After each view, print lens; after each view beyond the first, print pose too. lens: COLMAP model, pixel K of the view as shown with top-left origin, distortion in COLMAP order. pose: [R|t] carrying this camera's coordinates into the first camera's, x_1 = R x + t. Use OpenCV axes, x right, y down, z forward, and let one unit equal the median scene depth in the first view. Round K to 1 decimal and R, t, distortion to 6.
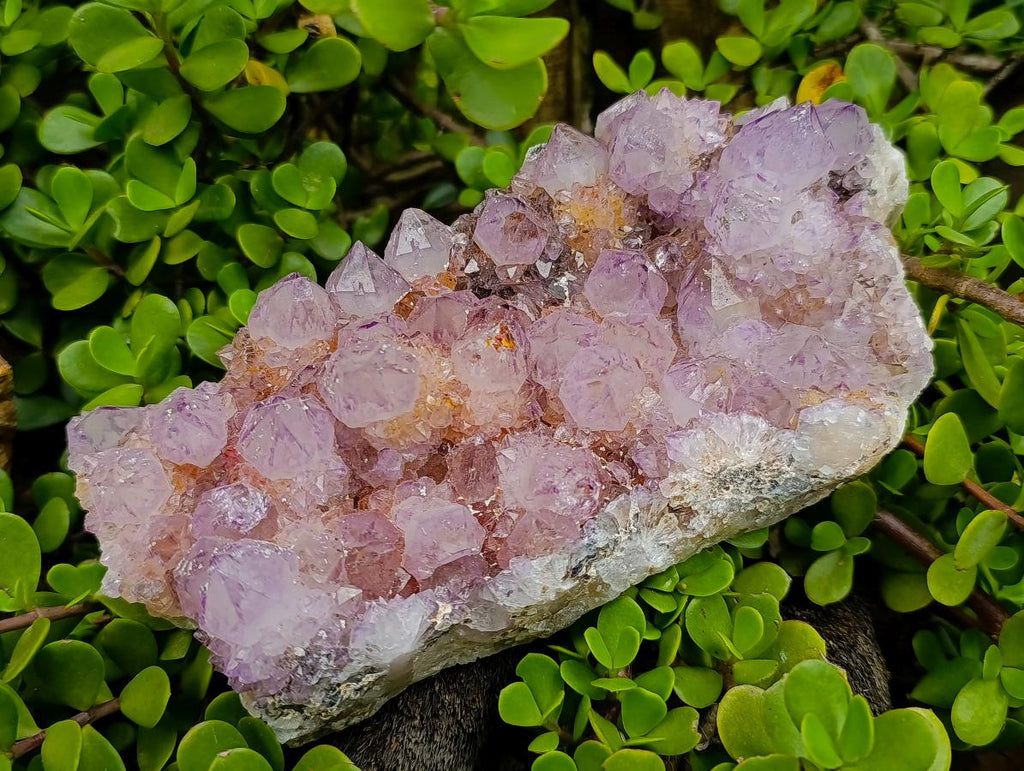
lens RADIAL K [[965.0, 0, 512.0], [0, 965.0, 385.5], [0, 0, 1]] dist [0.056315, -0.225648]
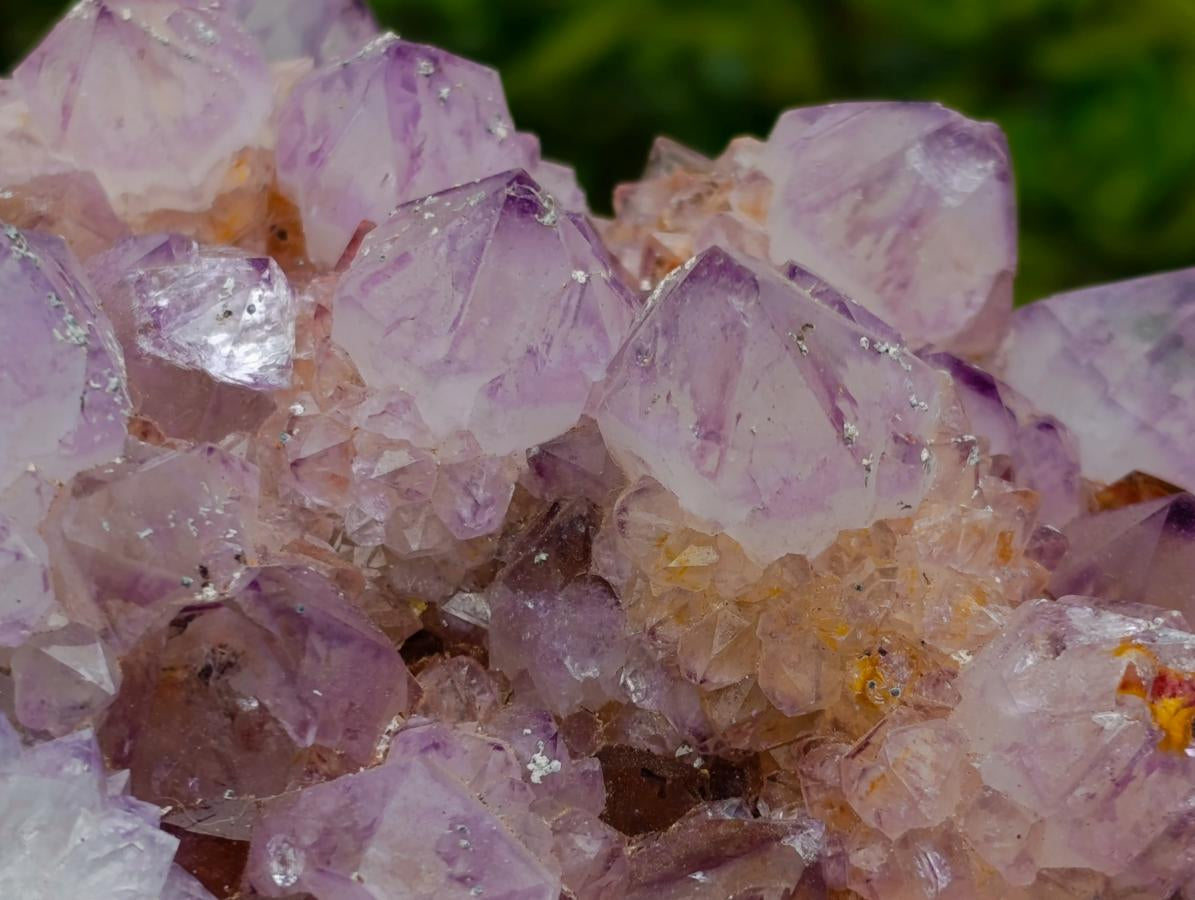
lens RADIAL K [[3281.3, 0, 597.5], [0, 3281.3, 450.0], [0, 0, 1]] dist [0.256347, -1.973604]
pose [[0.460866, 0.689141, -0.559185, 0.375589], [-0.837411, 0.546312, -0.016897, 0.061755], [0.293845, 0.476055, 0.828871, 0.175502]]
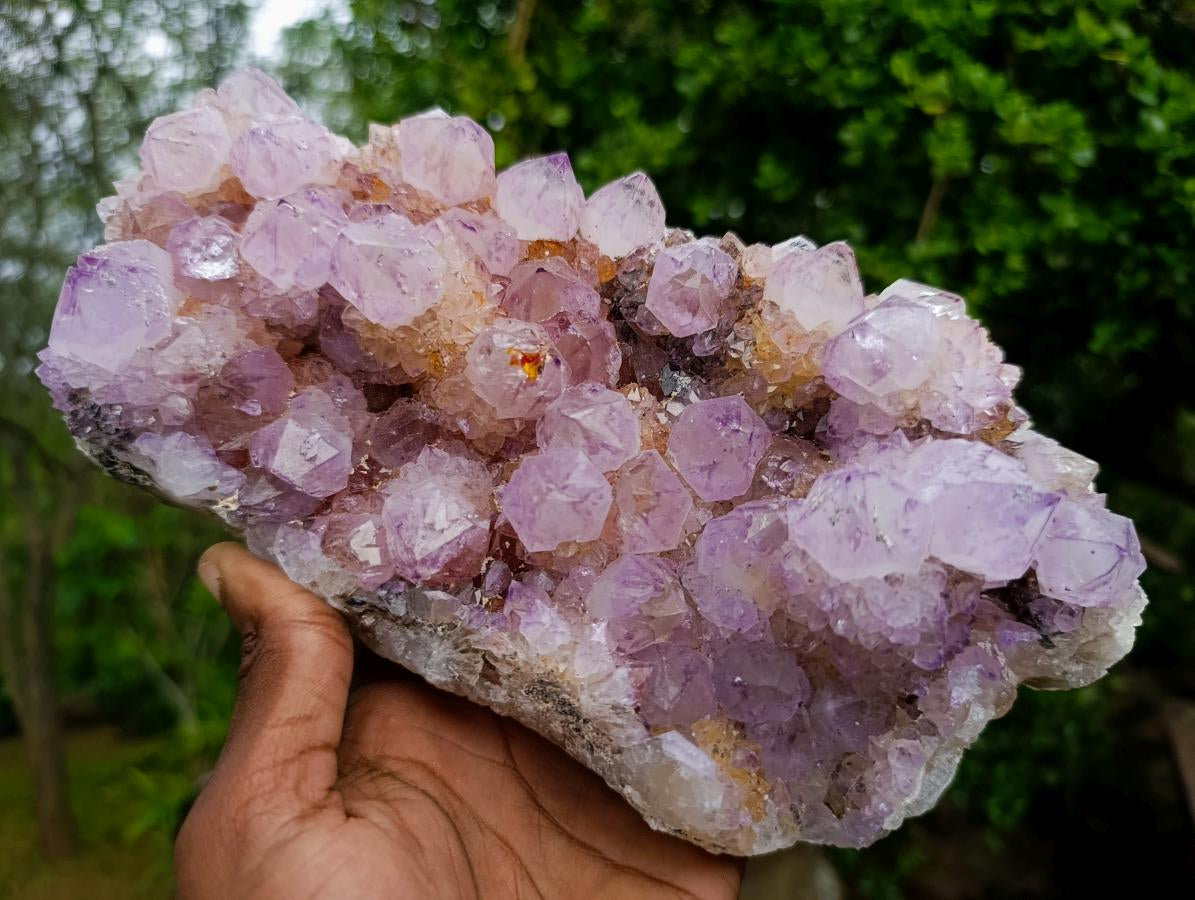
lens RADIAL K [[853.3, 0, 597.5], [0, 853.3, 450.0], [0, 0, 1]] dist [-0.038621, -0.004665]
pose [[0.577248, 0.797154, -0.177004, 0.203884], [-0.749257, 0.603252, 0.273314, -0.238050], [0.324651, -0.025148, 0.945499, 0.355292]]
